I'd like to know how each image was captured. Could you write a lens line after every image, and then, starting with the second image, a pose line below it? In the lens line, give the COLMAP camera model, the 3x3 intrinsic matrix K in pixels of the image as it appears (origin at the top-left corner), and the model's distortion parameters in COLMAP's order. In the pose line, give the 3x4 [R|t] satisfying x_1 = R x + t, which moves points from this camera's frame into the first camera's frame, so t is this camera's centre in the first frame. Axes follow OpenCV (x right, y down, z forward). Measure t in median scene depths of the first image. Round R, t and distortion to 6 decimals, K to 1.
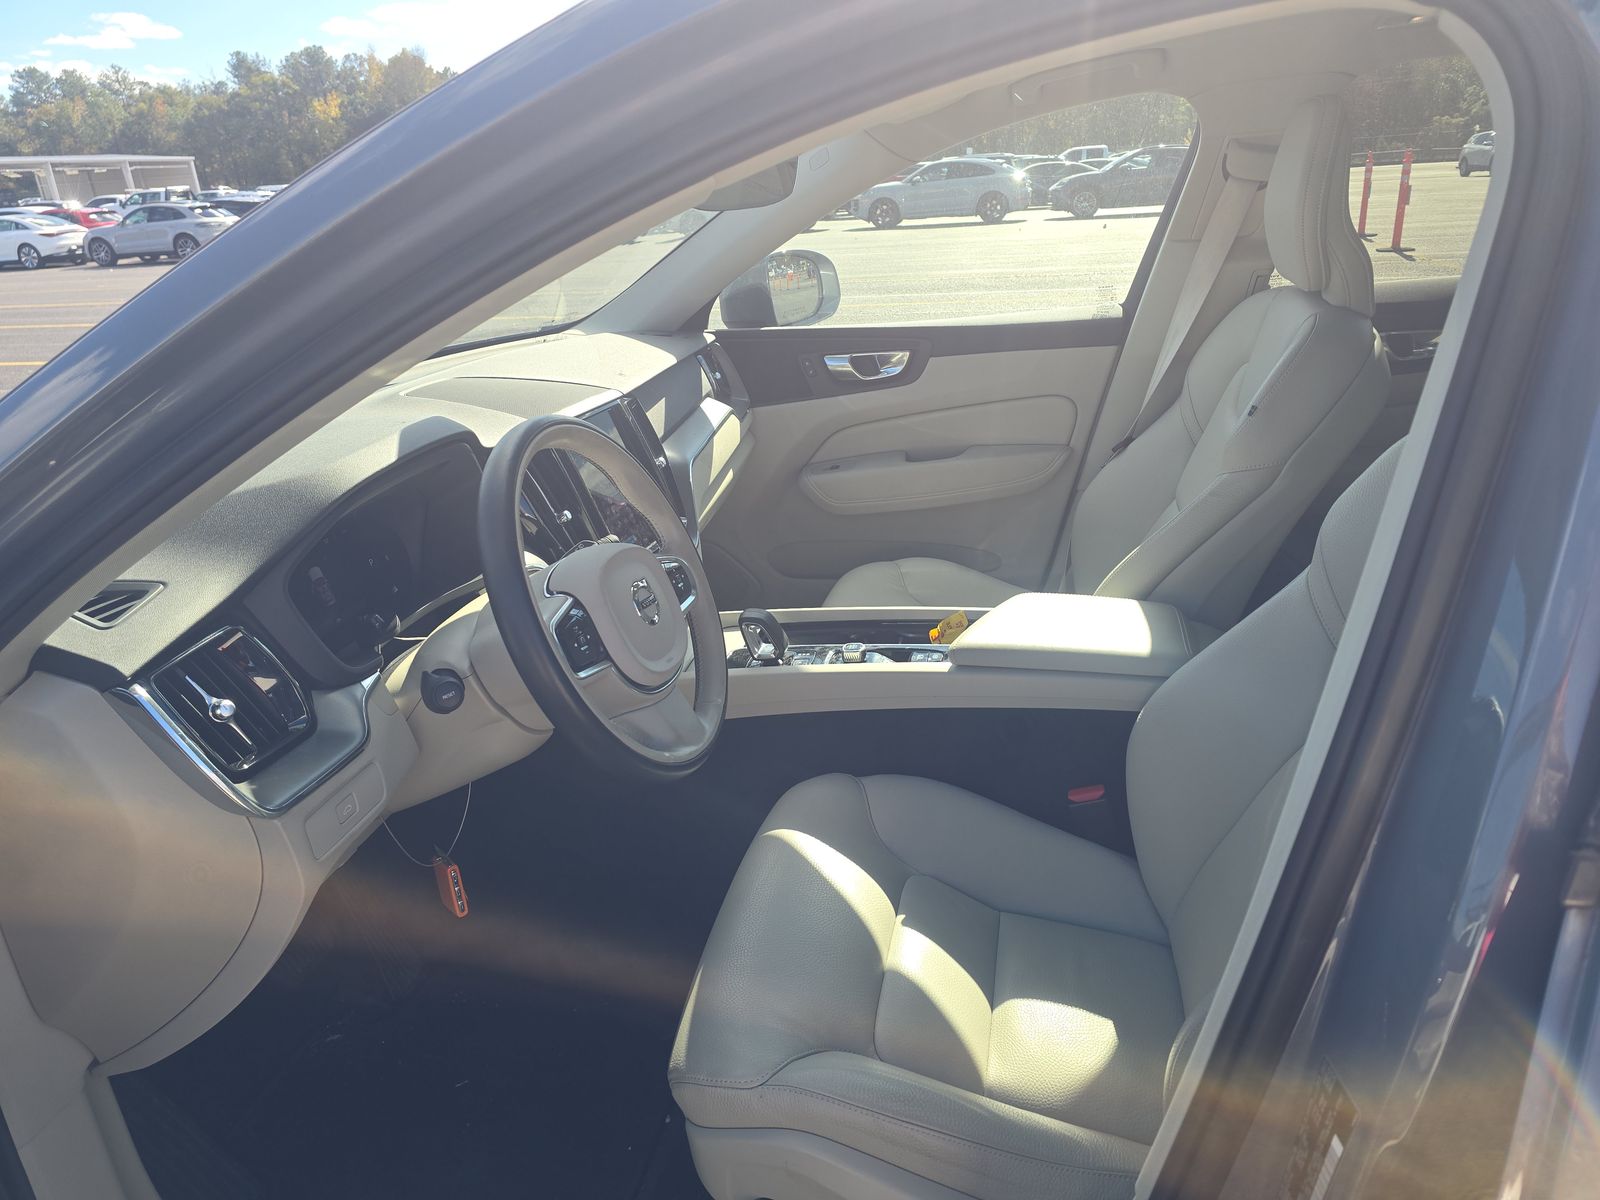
lens RADIAL K [[1090.1, 0, 797.8], [0, 1090.1, 590.1], [0, 0, 1]] dist [0.081694, -0.092941]
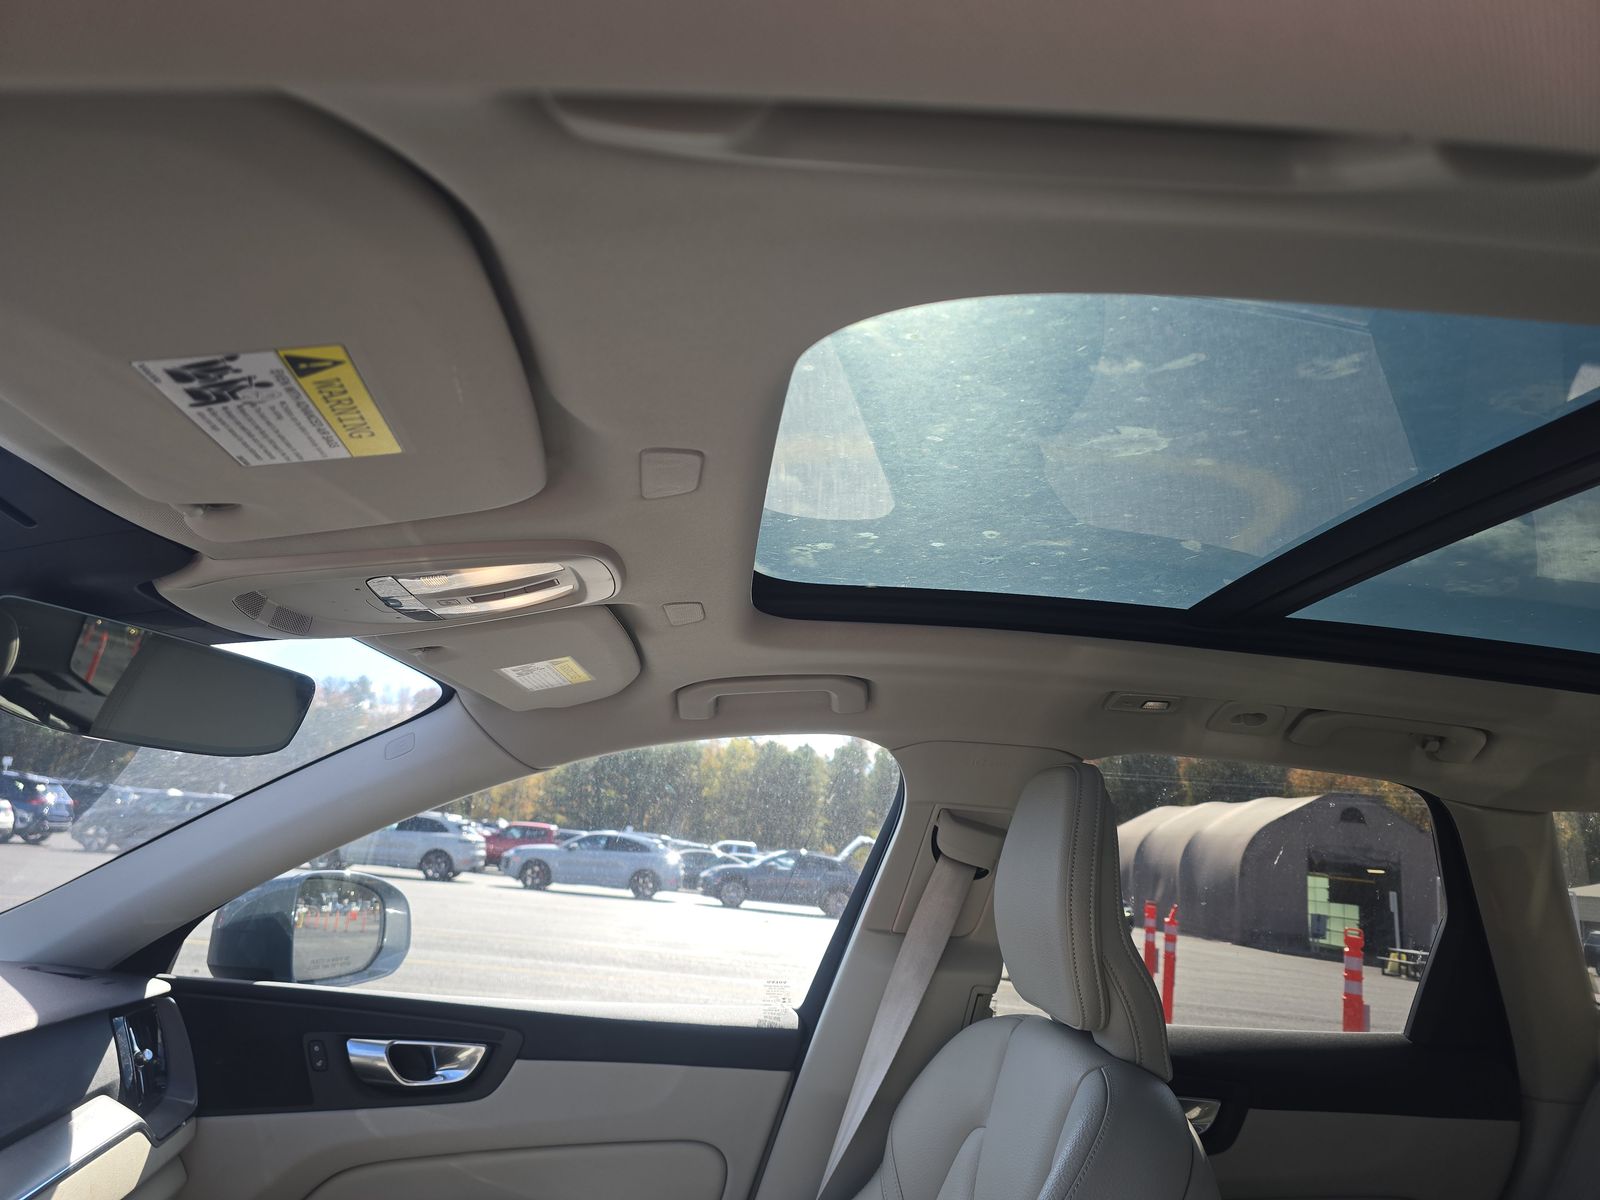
lens RADIAL K [[1090.1, 0, 797.8], [0, 1090.1, 590.1], [0, 0, 1]] dist [0.081694, -0.092941]
pose [[0.945949, 0.210222, 0.246957, 0.051205], [-0.035379, 0.823814, -0.565755, -0.066963], [-0.322381, 0.526438, 0.786723, 0.247612]]
